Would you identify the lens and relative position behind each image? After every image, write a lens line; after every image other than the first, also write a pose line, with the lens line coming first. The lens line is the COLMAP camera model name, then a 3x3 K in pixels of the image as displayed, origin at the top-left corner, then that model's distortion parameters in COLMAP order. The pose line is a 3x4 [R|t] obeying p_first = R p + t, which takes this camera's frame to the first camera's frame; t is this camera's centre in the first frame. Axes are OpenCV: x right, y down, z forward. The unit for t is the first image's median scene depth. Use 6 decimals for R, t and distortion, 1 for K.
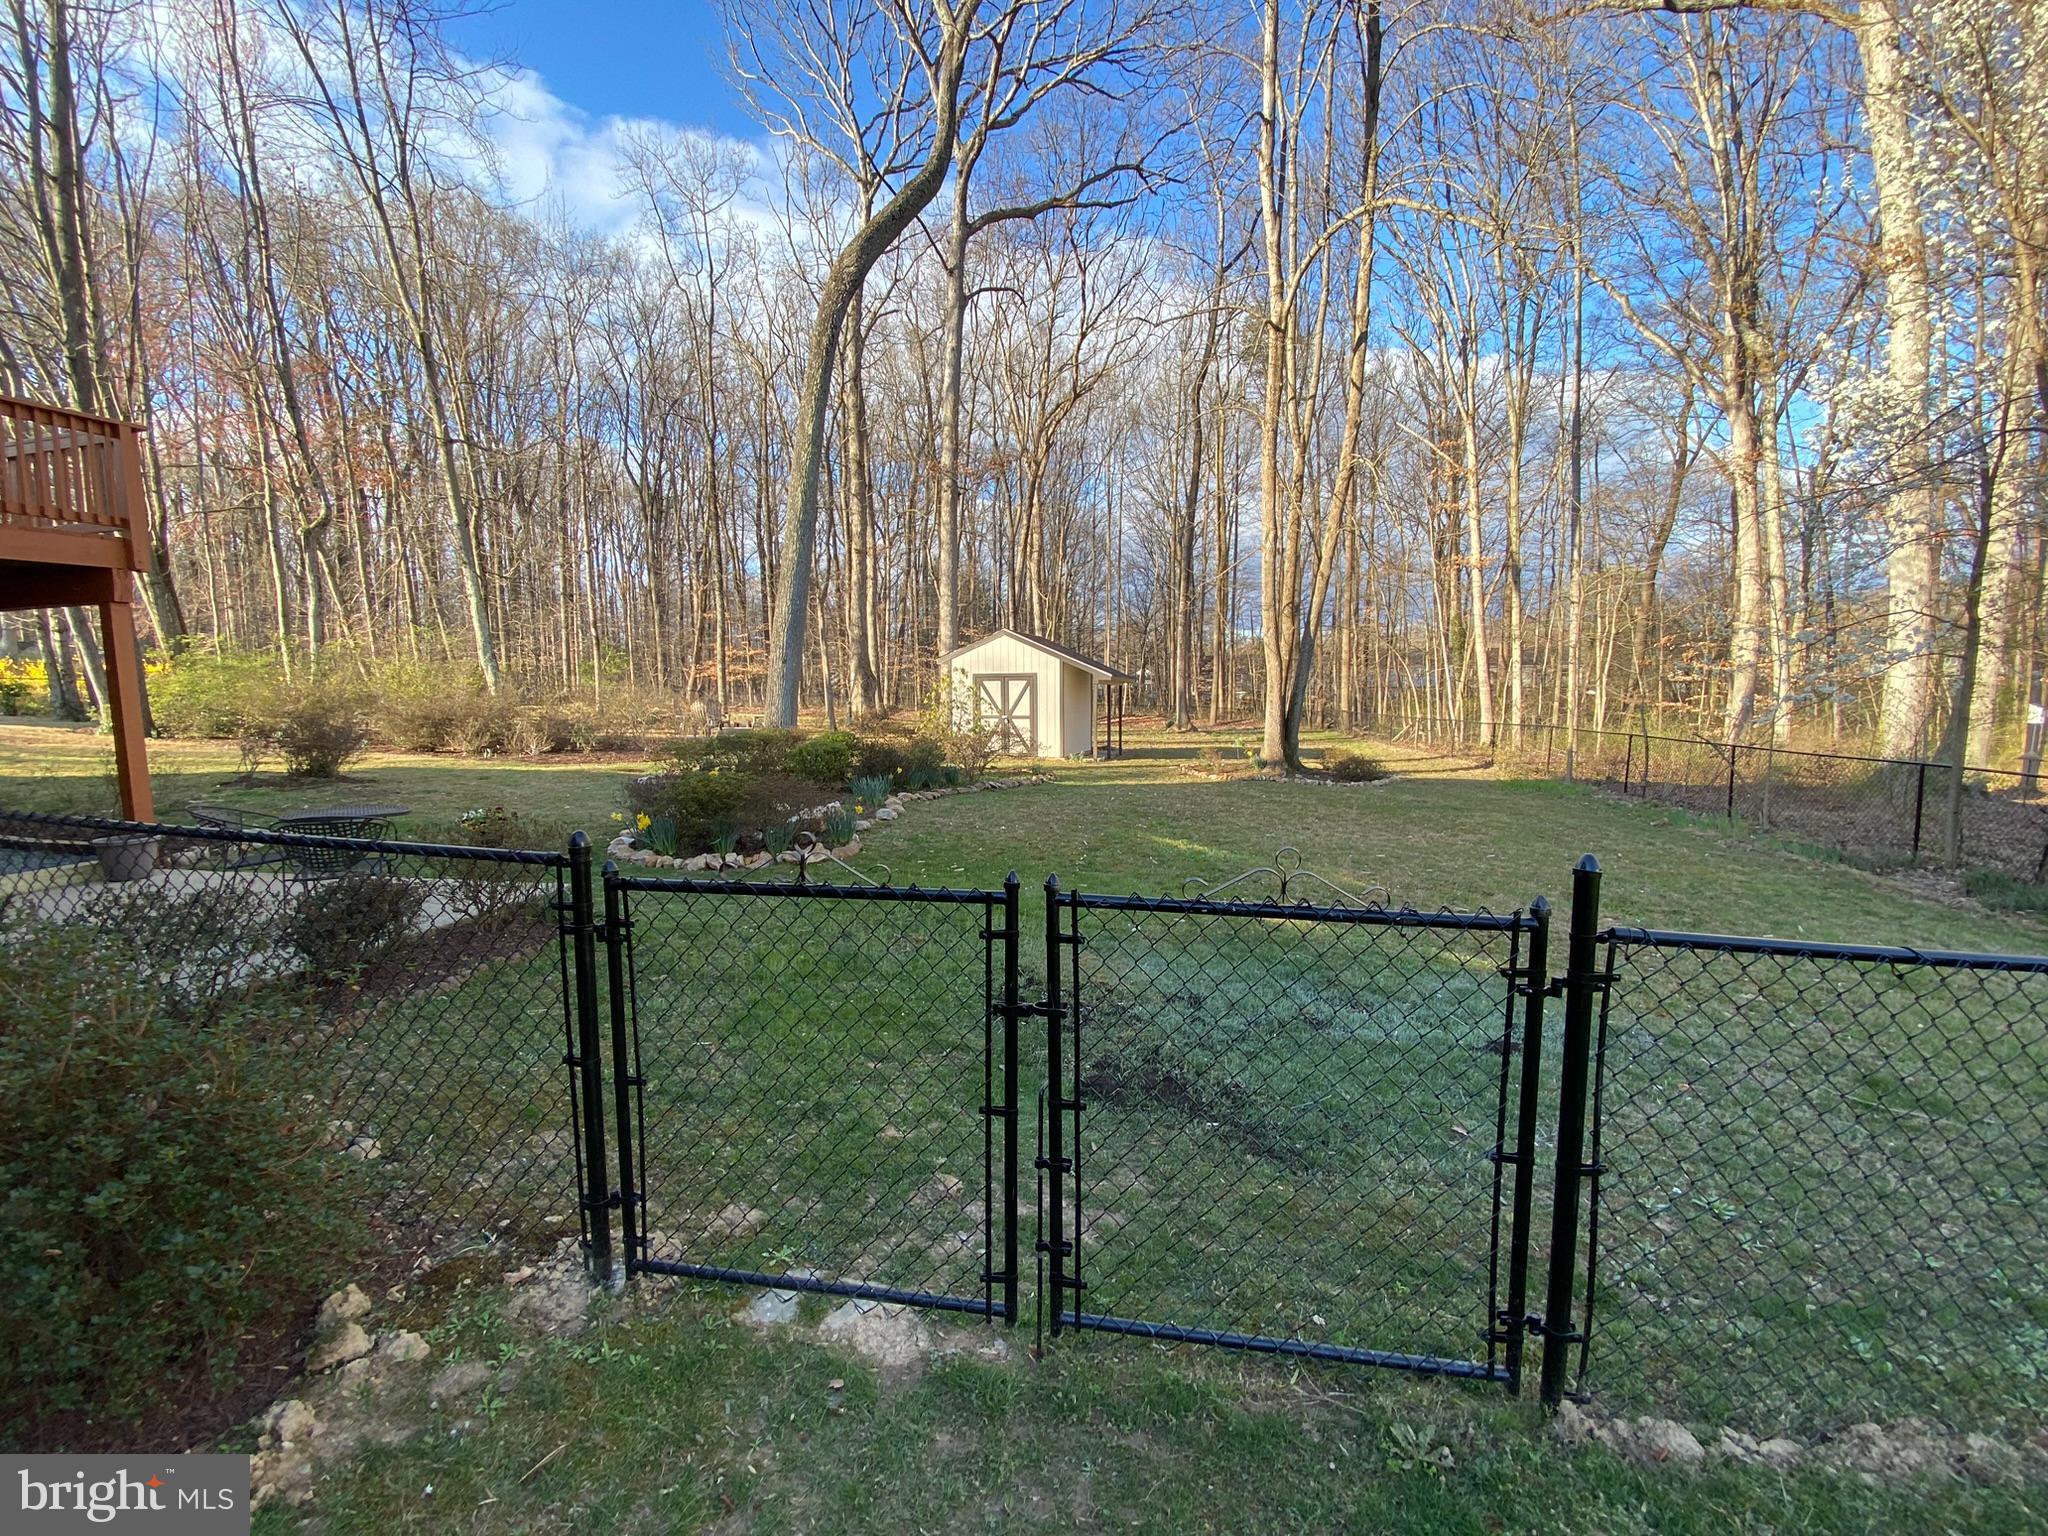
lens RADIAL K [[798.8, 0, 1017.8], [0, 798.8, 776.3], [0, 0, 1]] dist [0.016958, -0.012767]
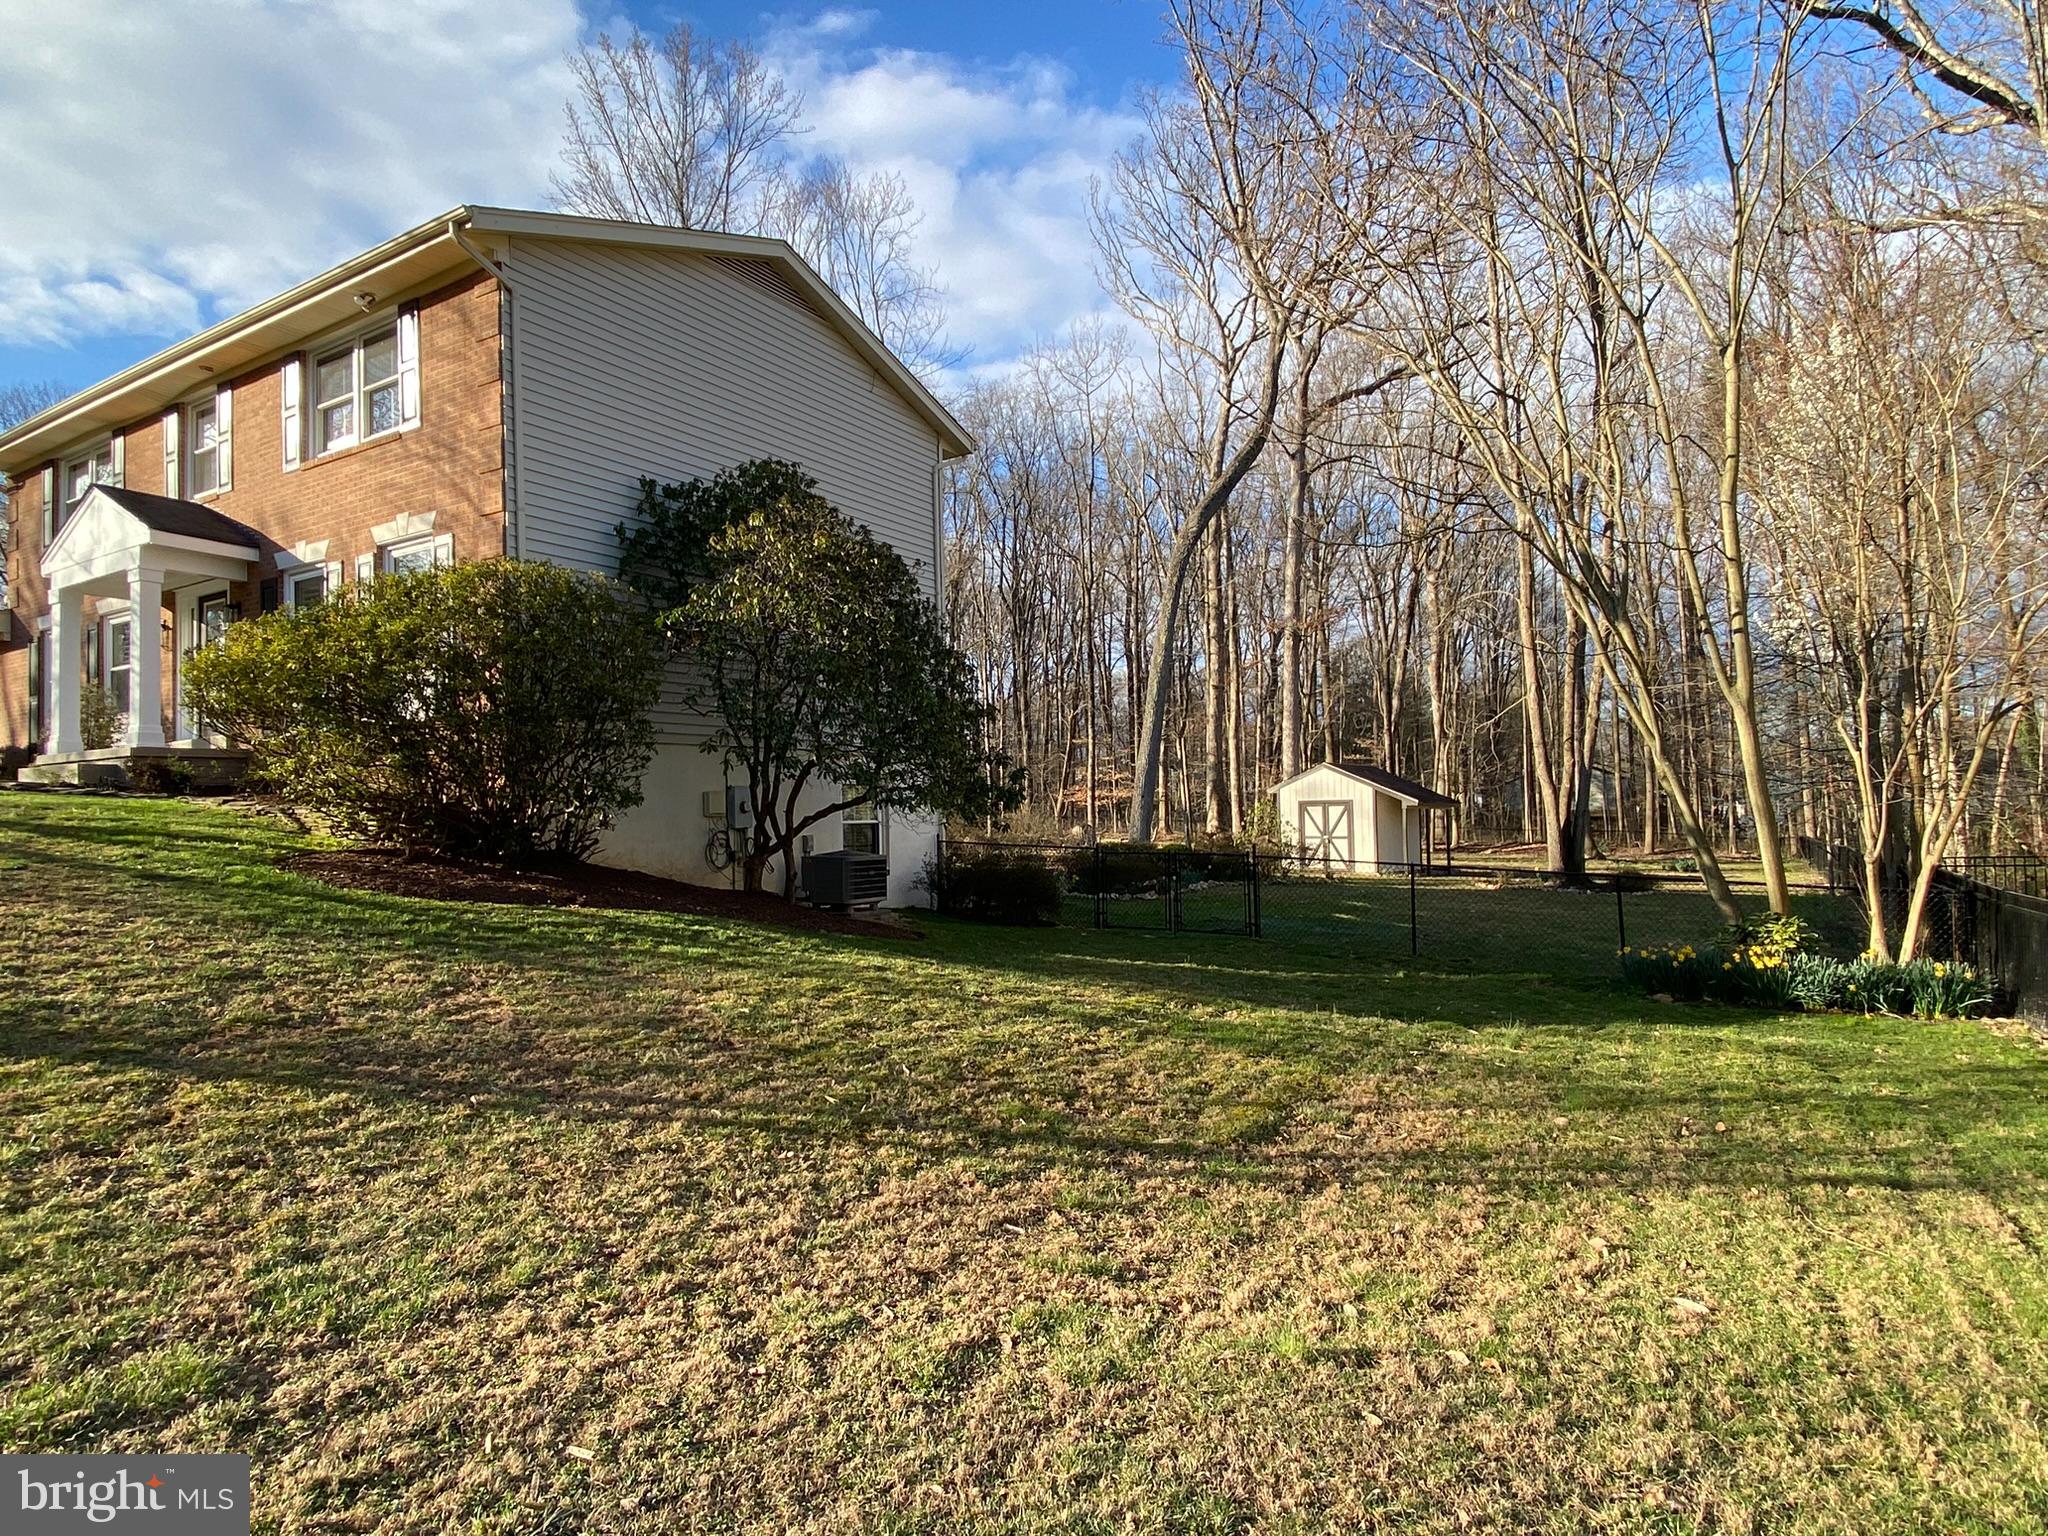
lens RADIAL K [[955.5, 0, 1031.0], [0, 955.5, 773.0], [0, 0, 1]] dist [0.001338, -0.000155]
pose [[0.918742, -0.023712, -0.394145, 0.142161], [-0.035334, 0.989254, -0.141877, 0.047921], [0.393273, 0.144275, 0.908031, -0.466896]]
